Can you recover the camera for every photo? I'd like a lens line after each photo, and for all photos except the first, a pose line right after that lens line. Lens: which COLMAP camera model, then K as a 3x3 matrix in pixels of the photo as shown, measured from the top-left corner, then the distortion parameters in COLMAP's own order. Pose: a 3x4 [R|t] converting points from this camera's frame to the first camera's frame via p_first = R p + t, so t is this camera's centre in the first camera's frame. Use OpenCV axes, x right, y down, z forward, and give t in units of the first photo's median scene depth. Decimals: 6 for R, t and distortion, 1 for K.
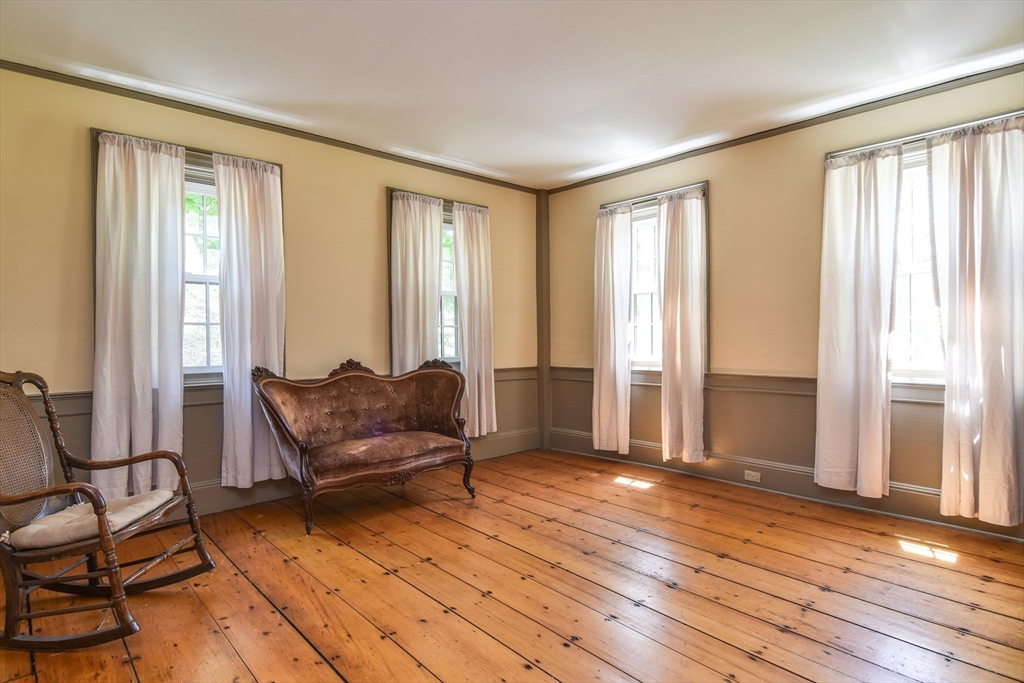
lens RADIAL K [[547.0, 0, 512.0], [0, 547.0, 341.5], [0, 0, 1]] dist [0.018049, -0.020207]
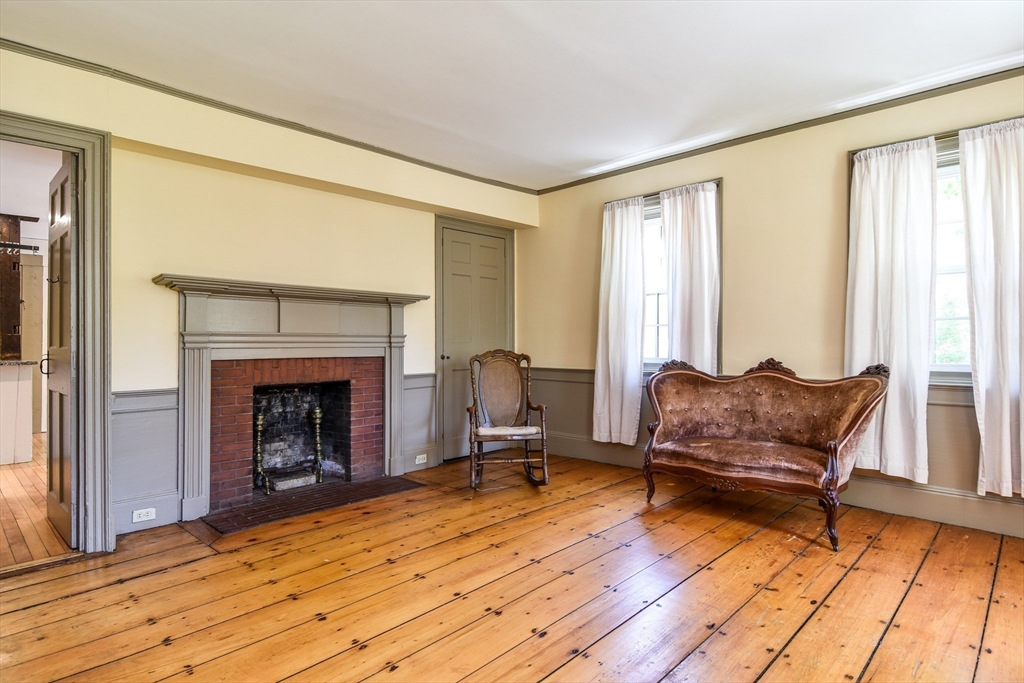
lens RADIAL K [[547.0, 0, 512.0], [0, 547.0, 341.5], [0, 0, 1]] dist [0.018049, -0.020207]
pose [[0.069267, 0.014324, -0.997495, 0.706490], [0.000897, 0.999896, 0.014421, -0.012377], [0.997598, -0.001893, 0.069247, 0.555965]]
